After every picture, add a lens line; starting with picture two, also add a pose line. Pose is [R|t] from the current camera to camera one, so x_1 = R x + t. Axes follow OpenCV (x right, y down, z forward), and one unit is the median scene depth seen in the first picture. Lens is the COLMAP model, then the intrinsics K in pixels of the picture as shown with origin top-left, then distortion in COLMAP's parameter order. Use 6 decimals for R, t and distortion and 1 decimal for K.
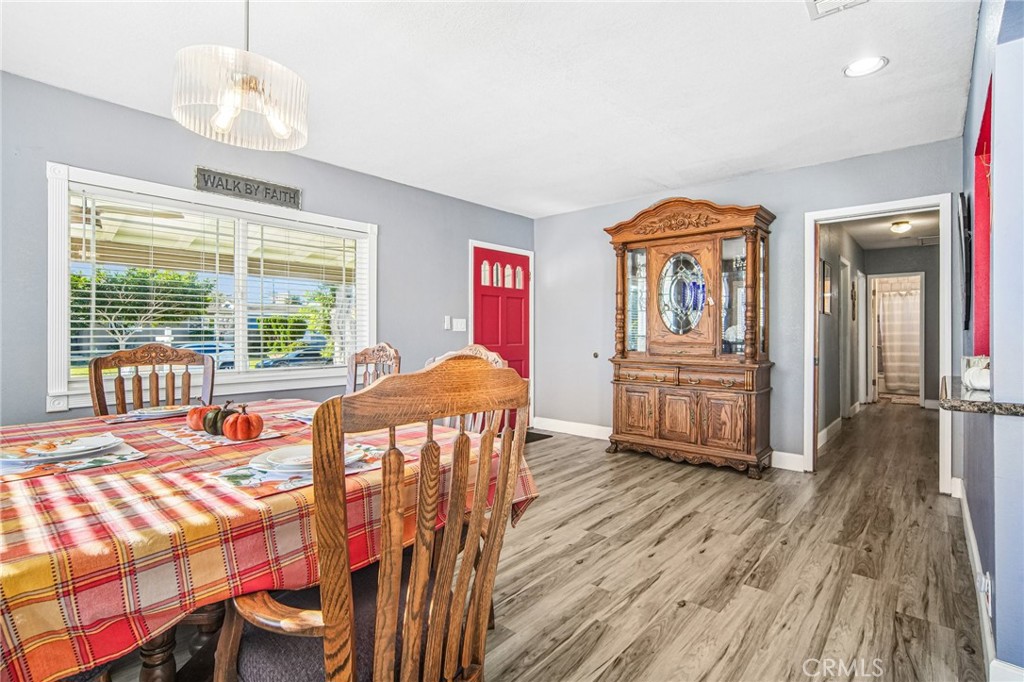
lens RADIAL K [[492.4, 0, 515.1], [0, 492.4, 333.4], [0, 0, 1]] dist [-0.013984, 0.001512]
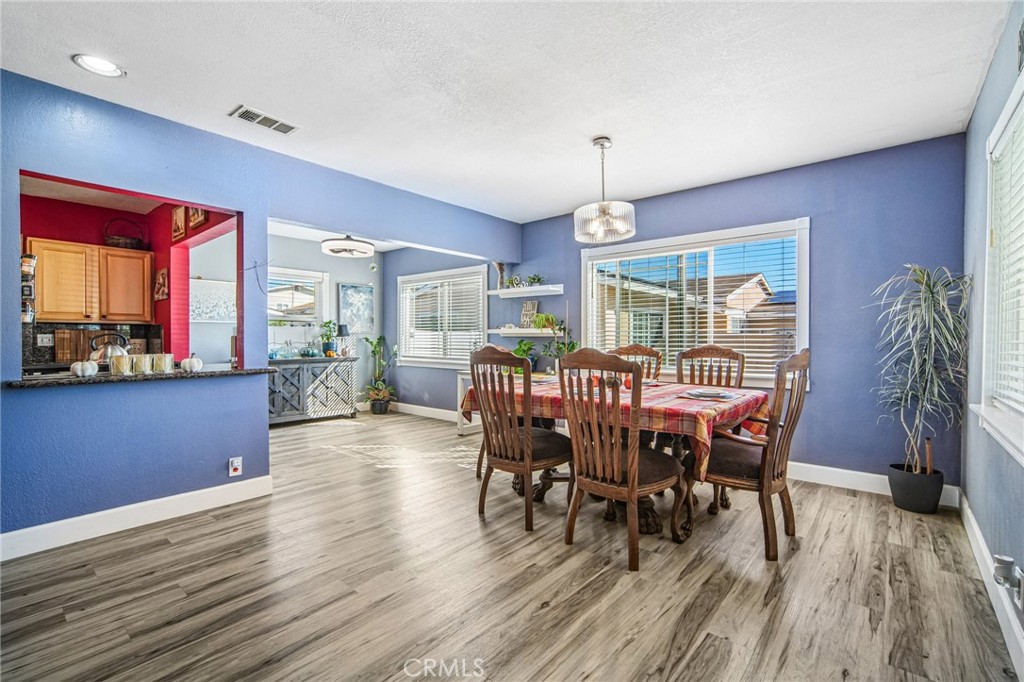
lens RADIAL K [[454.7, 0, 504.9], [0, 454.7, 342.6], [0, 0, 1]] dist [-0.013156, 0.003314]
pose [[-0.999996, 0.000230, 0.002735, -0.059995], [0.000250, 0.999974, 0.007179, 0.000999], [-0.002733, 0.007180, -0.999970, 1.082428]]
